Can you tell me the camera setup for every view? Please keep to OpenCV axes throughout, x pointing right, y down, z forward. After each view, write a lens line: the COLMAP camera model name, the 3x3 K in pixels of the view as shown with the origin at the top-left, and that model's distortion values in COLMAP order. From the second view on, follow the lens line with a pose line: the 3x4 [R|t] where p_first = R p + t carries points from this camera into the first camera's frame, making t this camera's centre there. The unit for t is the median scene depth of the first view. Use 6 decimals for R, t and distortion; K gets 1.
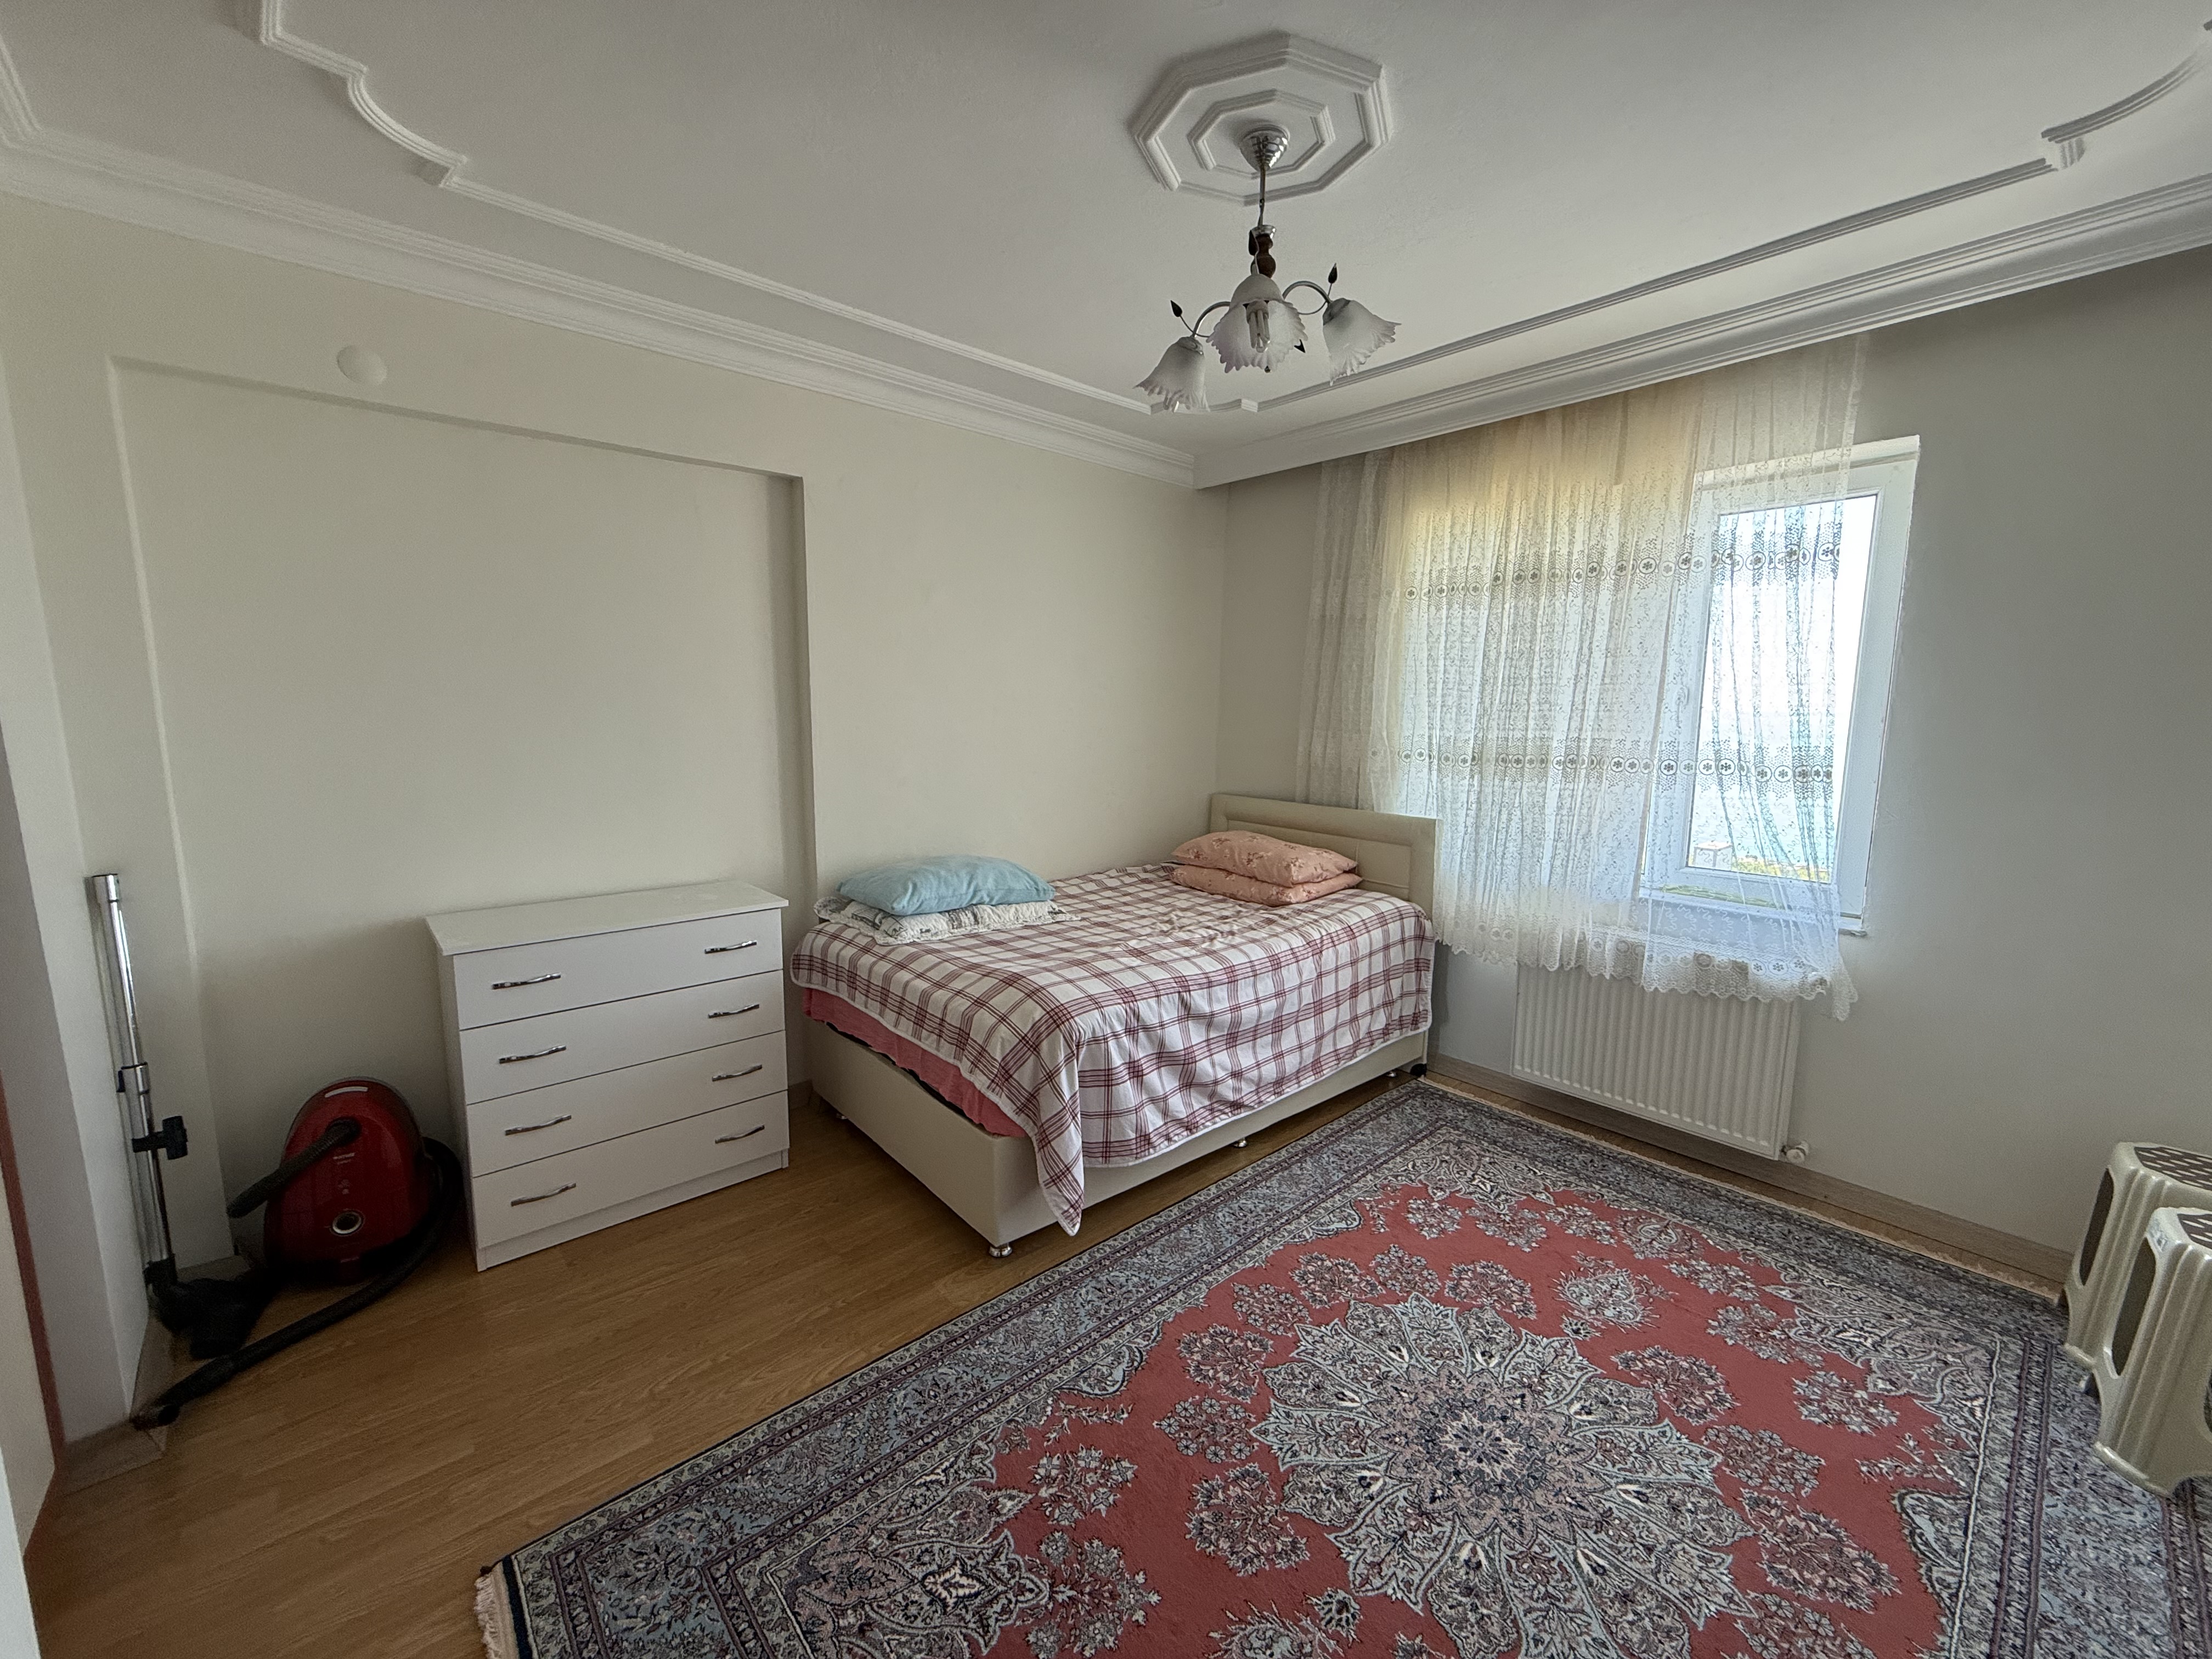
lens RADIAL K [[884.1, 0, 1085.9], [0, 884.1, 833.2], [0, 0, 1]] dist [0.000200, 0.000596]
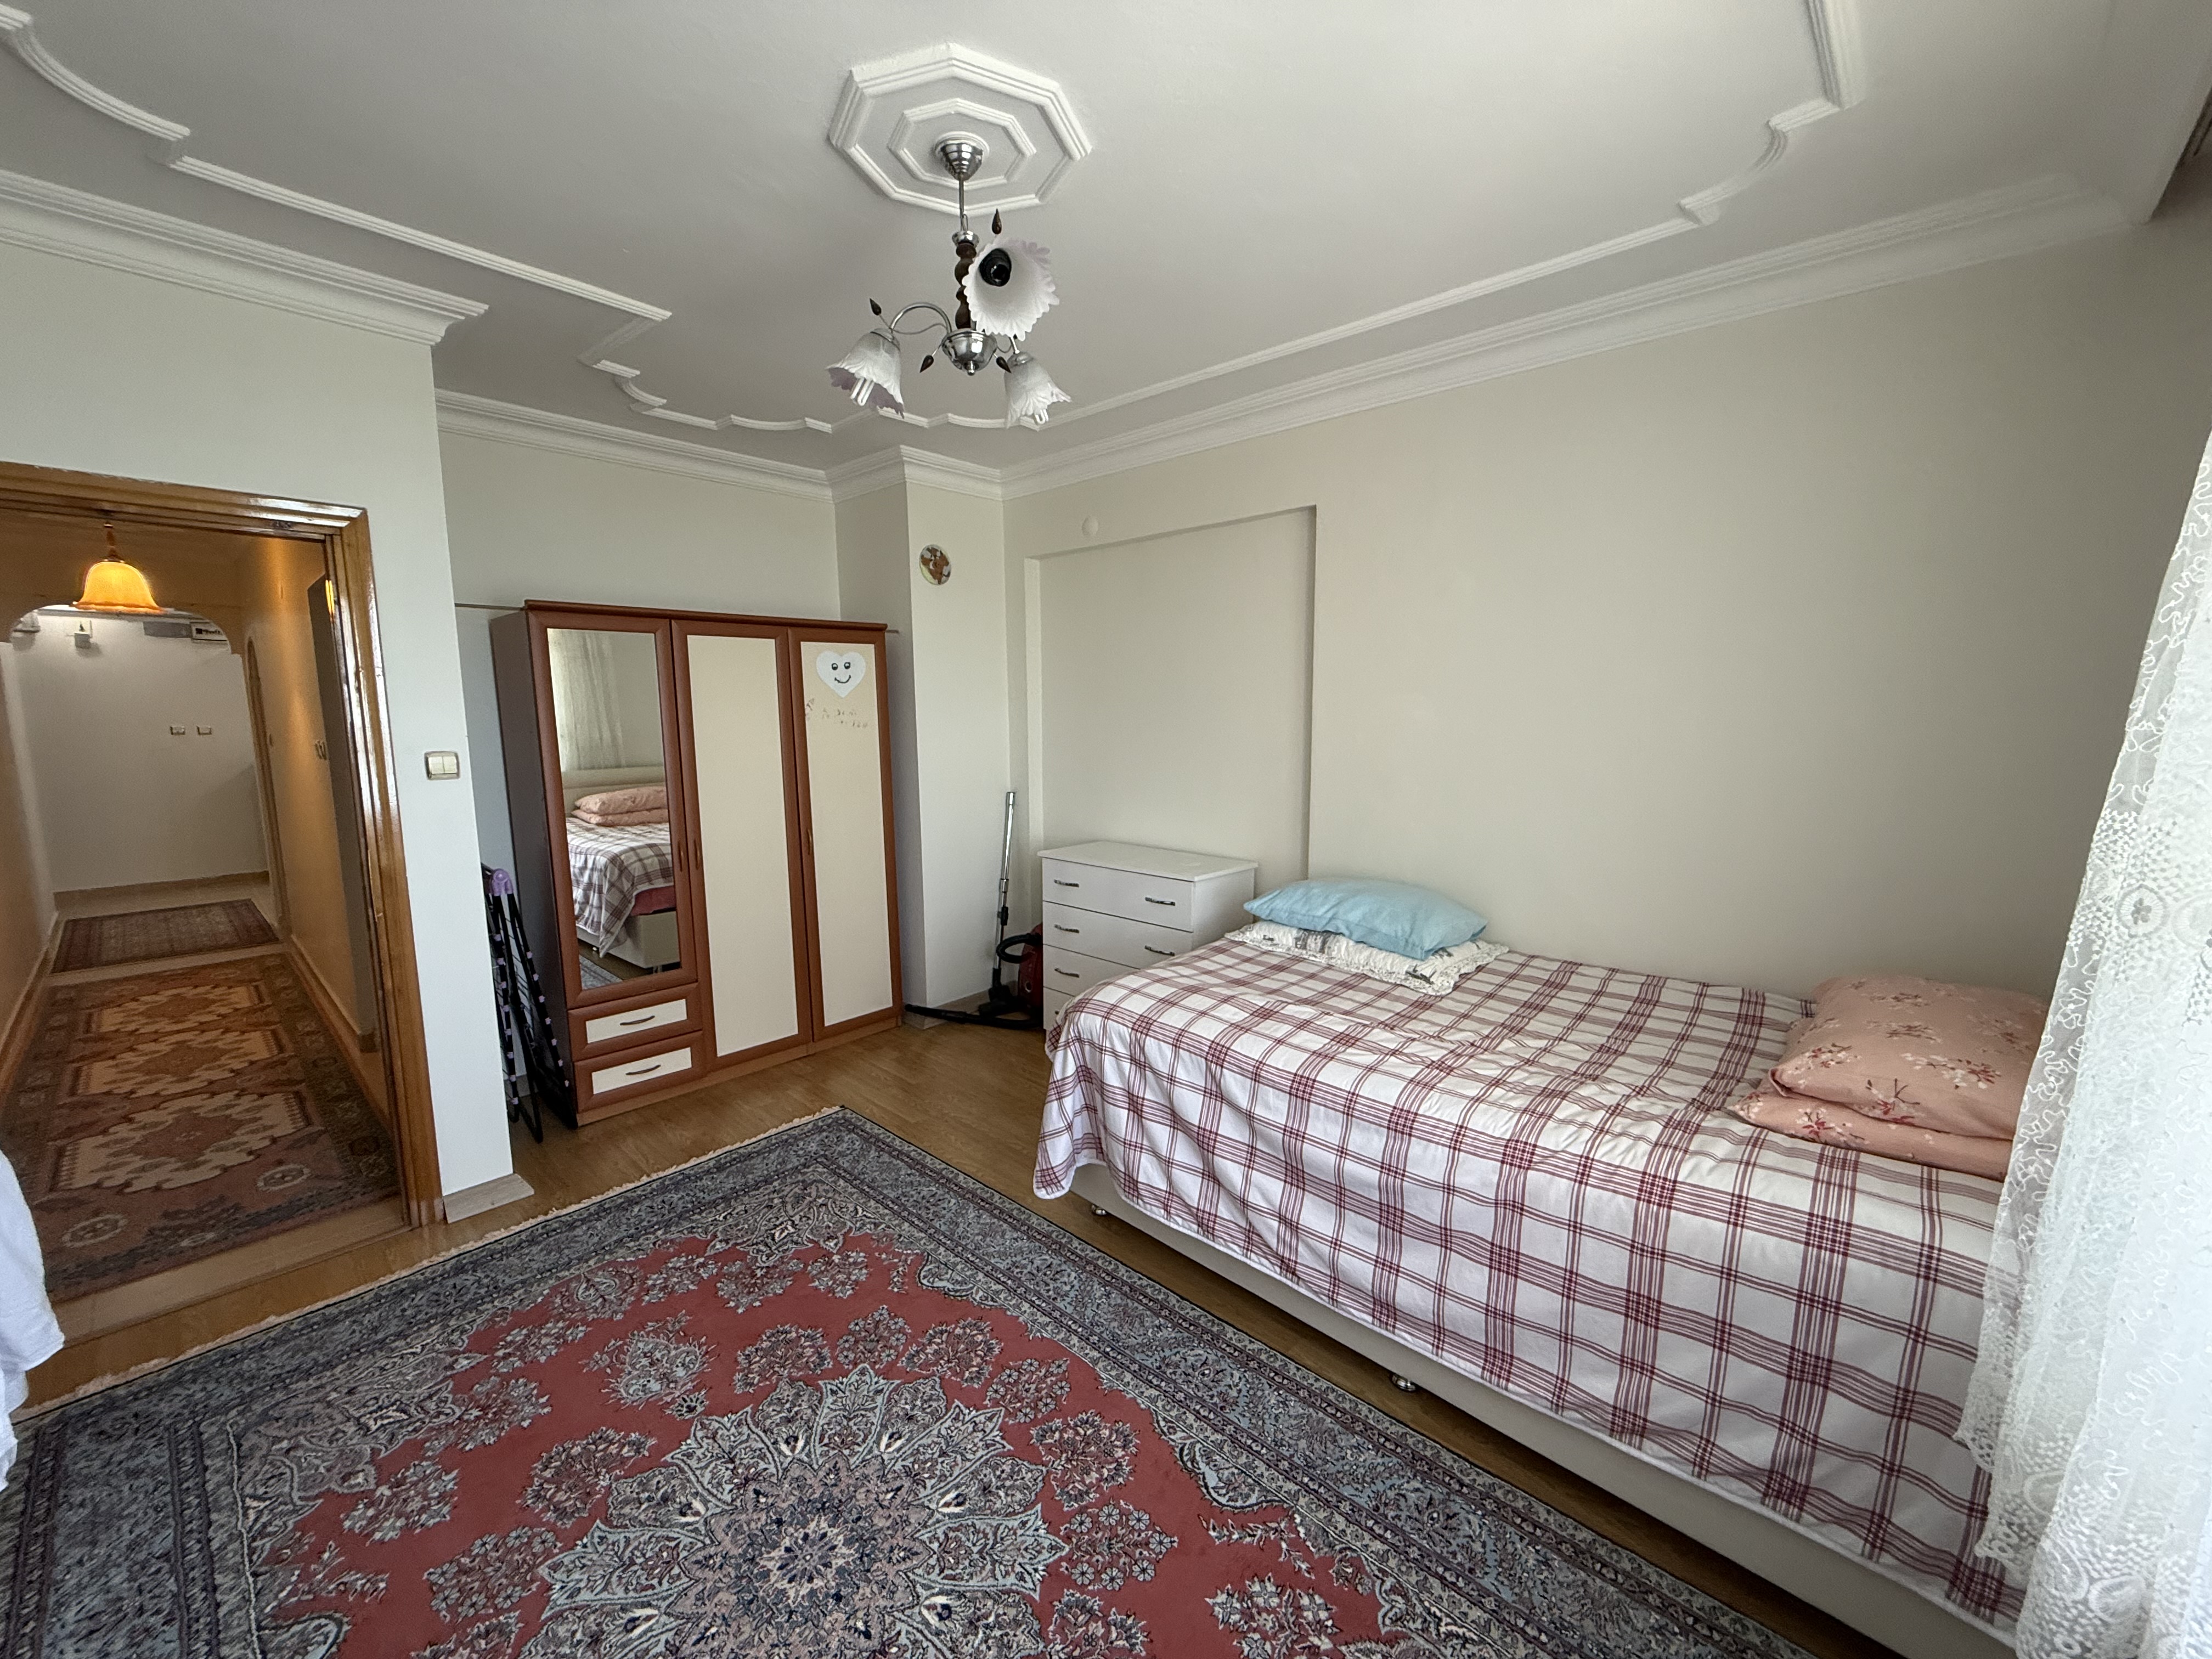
lens RADIAL K [[884.1, 0, 1099.1], [0, 884.1, 832.0], [0, 0, 1]] dist [0.000200, 0.000596]
pose [[0.100609, 0.123854, -0.987187, 0.934622], [-0.145854, 0.983338, 0.108506, -0.109243], [0.984177, 0.133069, 0.116998, 0.814924]]
